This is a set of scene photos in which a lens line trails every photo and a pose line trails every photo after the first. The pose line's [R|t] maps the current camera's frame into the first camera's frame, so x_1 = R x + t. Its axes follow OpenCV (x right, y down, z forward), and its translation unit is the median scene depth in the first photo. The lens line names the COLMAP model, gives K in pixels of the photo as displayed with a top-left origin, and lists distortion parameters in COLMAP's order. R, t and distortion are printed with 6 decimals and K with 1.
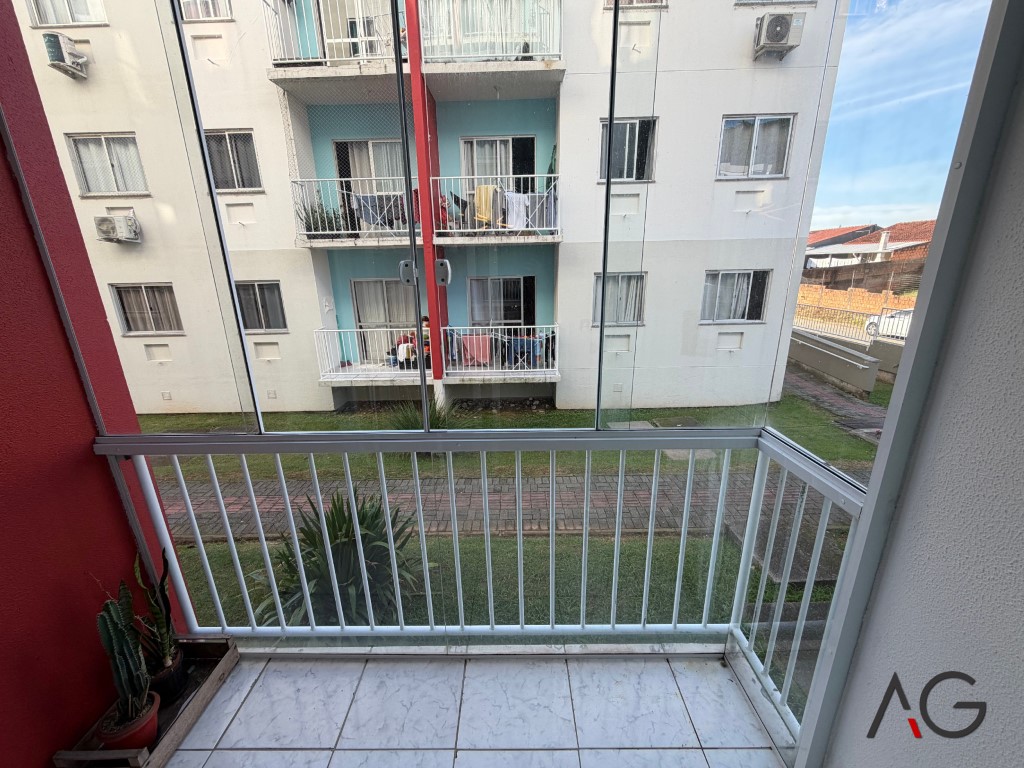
lens RADIAL K [[407.6, 0, 510.7], [0, 407.6, 383.3], [0, 0, 1]] dist [0.000883, -0.000786]
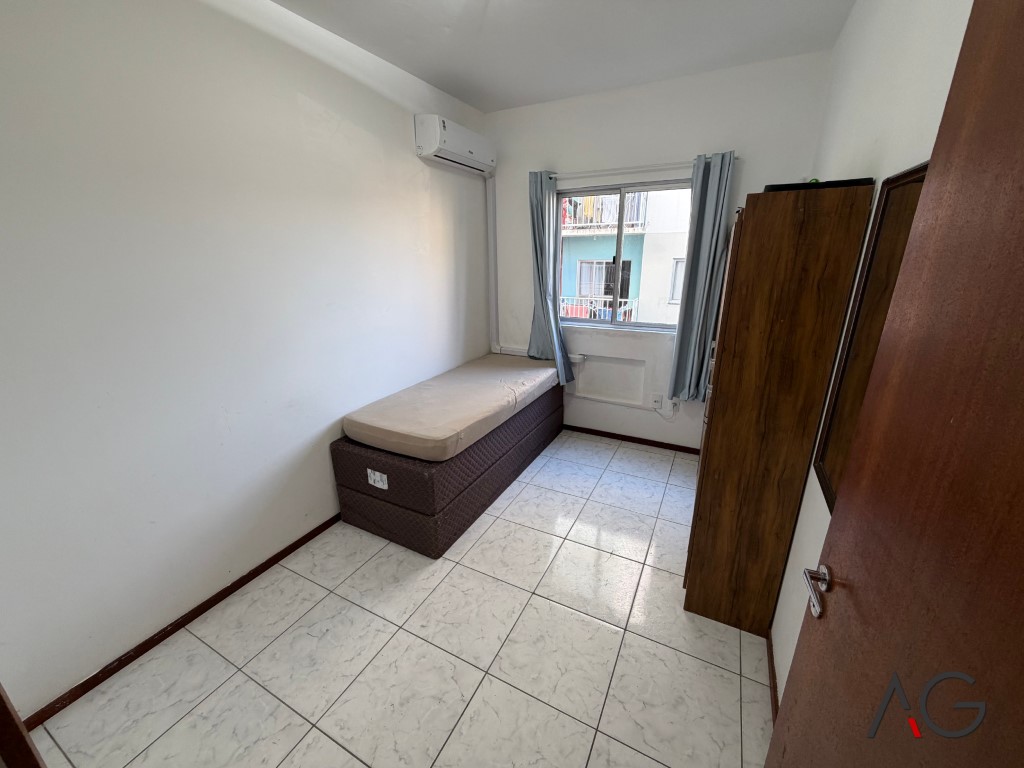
lens RADIAL K [[407.6, 0, 512.9], [0, 407.6, 385.2], [0, 0, 1]] dist [0.000883, -0.000786]
pose [[0.881740, 0.155309, -0.445437, 0.384109], [-0.142641, 0.987827, 0.062066, 0.093603], [0.449654, 0.008811, 0.893159, -0.289911]]
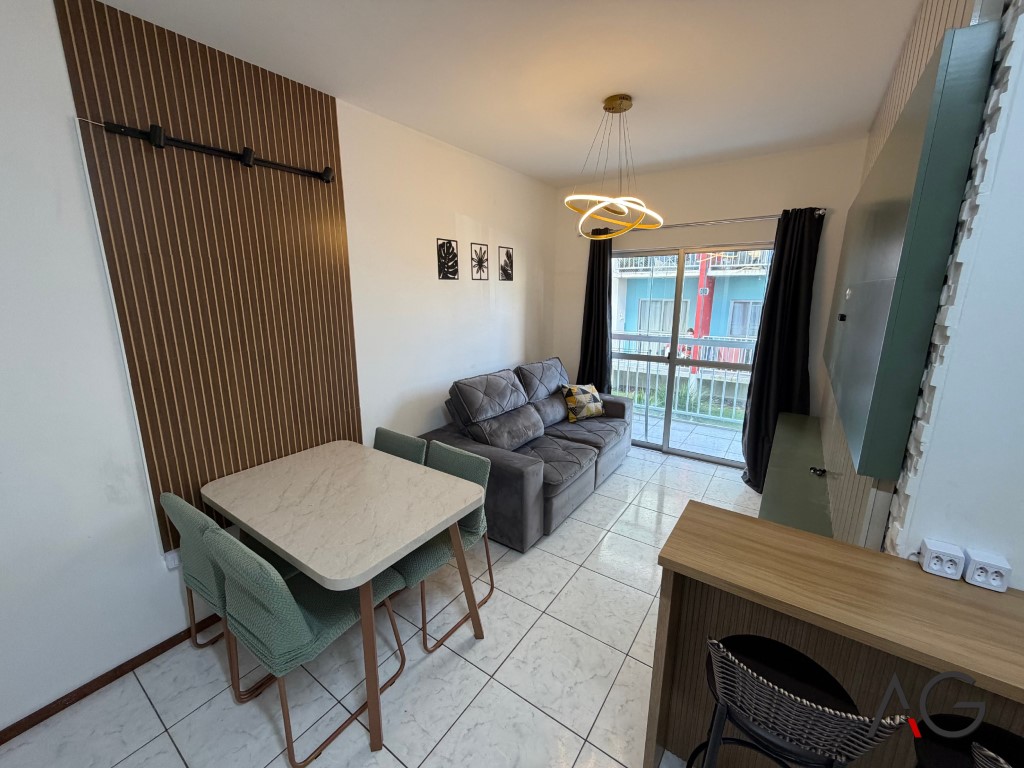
lens RADIAL K [[407.6, 0, 509.3], [0, 407.6, 384.4], [0, 0, 1]] dist [0.000883, -0.000786]
pose [[0.818429, 0.146609, -0.555590, 0.081405], [-0.179387, 0.983768, -0.004656, 0.147242], [0.545889, 0.103476, 0.831443, -0.470939]]
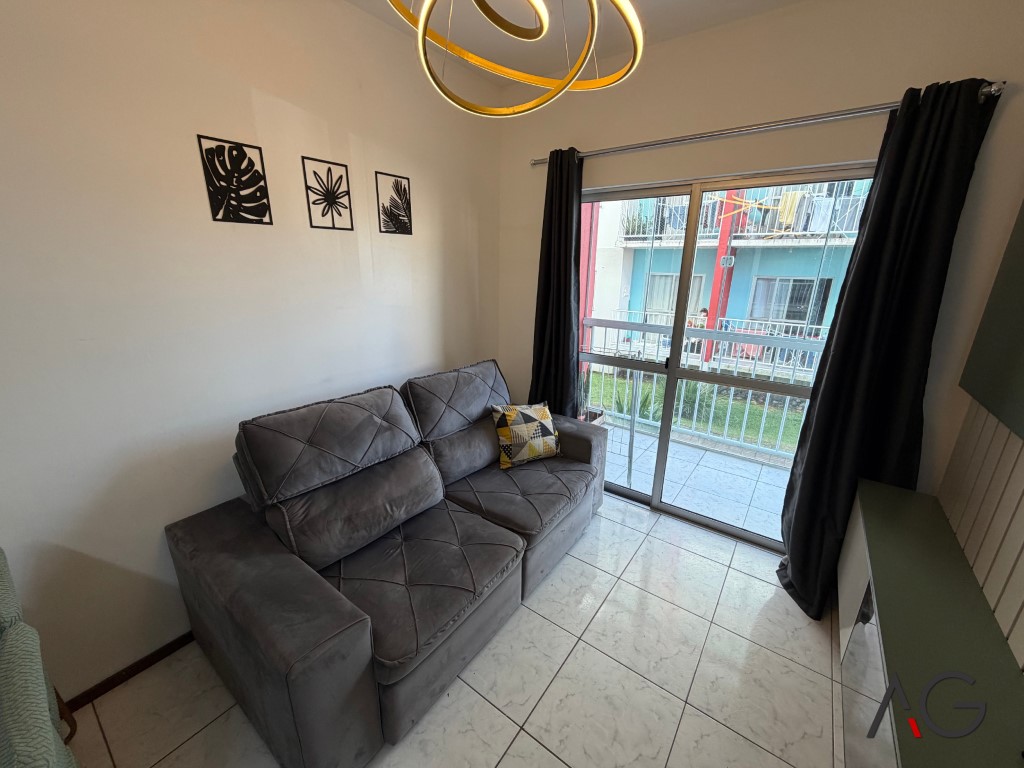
lens RADIAL K [[407.6, 0, 509.2], [0, 407.6, 383.3], [0, 0, 1]] dist [0.000883, -0.000786]
pose [[0.802895, 0.200814, -0.561278, 0.041455], [-0.202227, 0.977472, 0.060439, 0.097869], [0.560771, 0.064979, 0.825417, -0.283438]]
